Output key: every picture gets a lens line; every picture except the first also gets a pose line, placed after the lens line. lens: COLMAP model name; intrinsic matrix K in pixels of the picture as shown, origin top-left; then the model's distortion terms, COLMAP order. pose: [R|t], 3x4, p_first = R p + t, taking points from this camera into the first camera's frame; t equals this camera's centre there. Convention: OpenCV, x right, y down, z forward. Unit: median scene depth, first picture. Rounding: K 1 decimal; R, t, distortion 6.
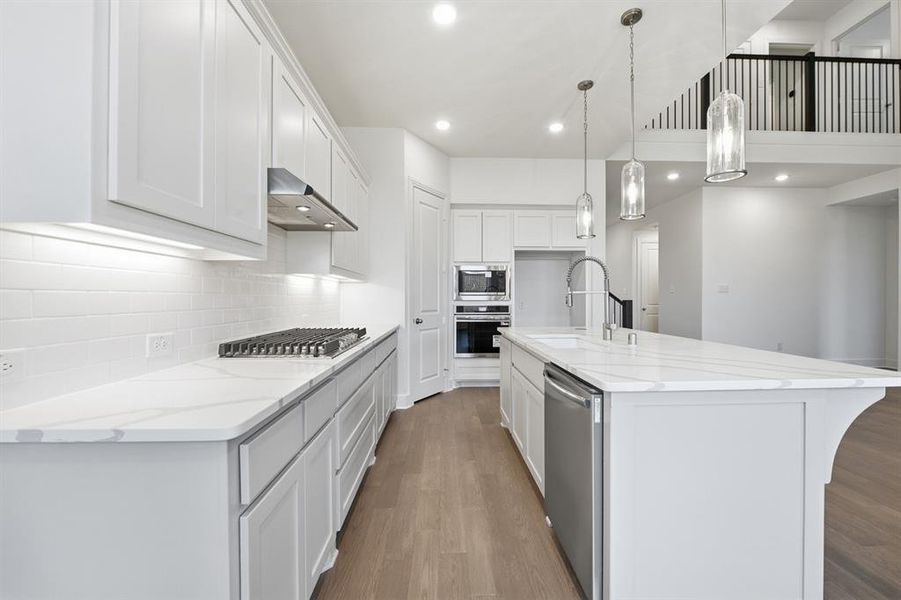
lens RADIAL K [[367.5, 0, 455.3], [0, 367.5, 301.5], [0, 0, 1]] dist [-0.003573, -0.000328]
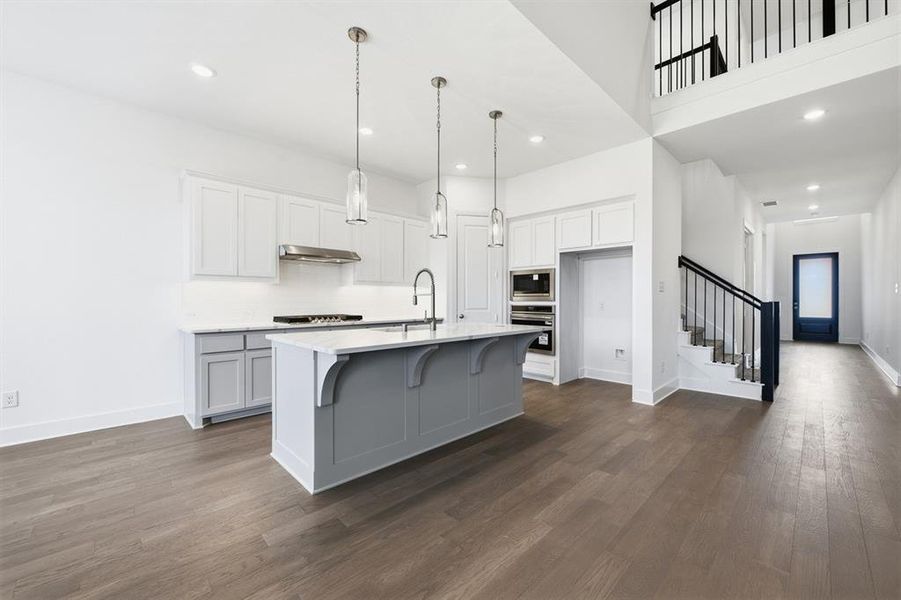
lens RADIAL K [[356.3, 0, 450.5], [0, 356.3, 300.0], [0, 0, 1]] dist [-0.032428, 0.000140]
pose [[0.664336, 0.006562, -0.747405, 0.819894], [-0.007490, 0.999970, 0.002122, -0.006832], [0.747397, 0.004188, 0.664365, 0.124565]]
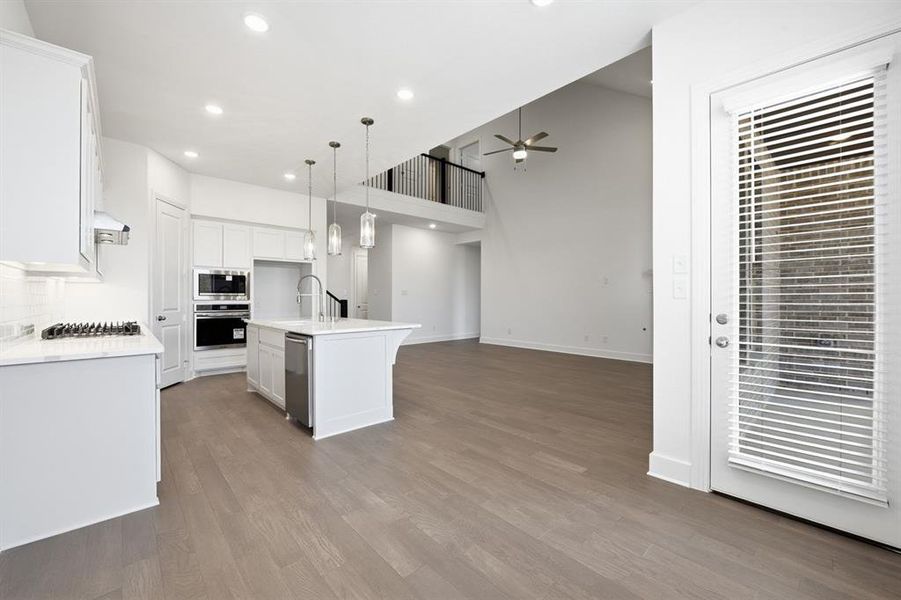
lens RADIAL K [[367.5, 0, 455.3], [0, 367.5, 301.5], [0, 0, 1]] dist [-0.003573, -0.000328]
pose [[0.765328, -0.001965, 0.643637, -0.132147], [0.001851, 0.999998, 0.000852, 0.002832], [-0.643638, 0.000540, 0.765330, -0.439692]]
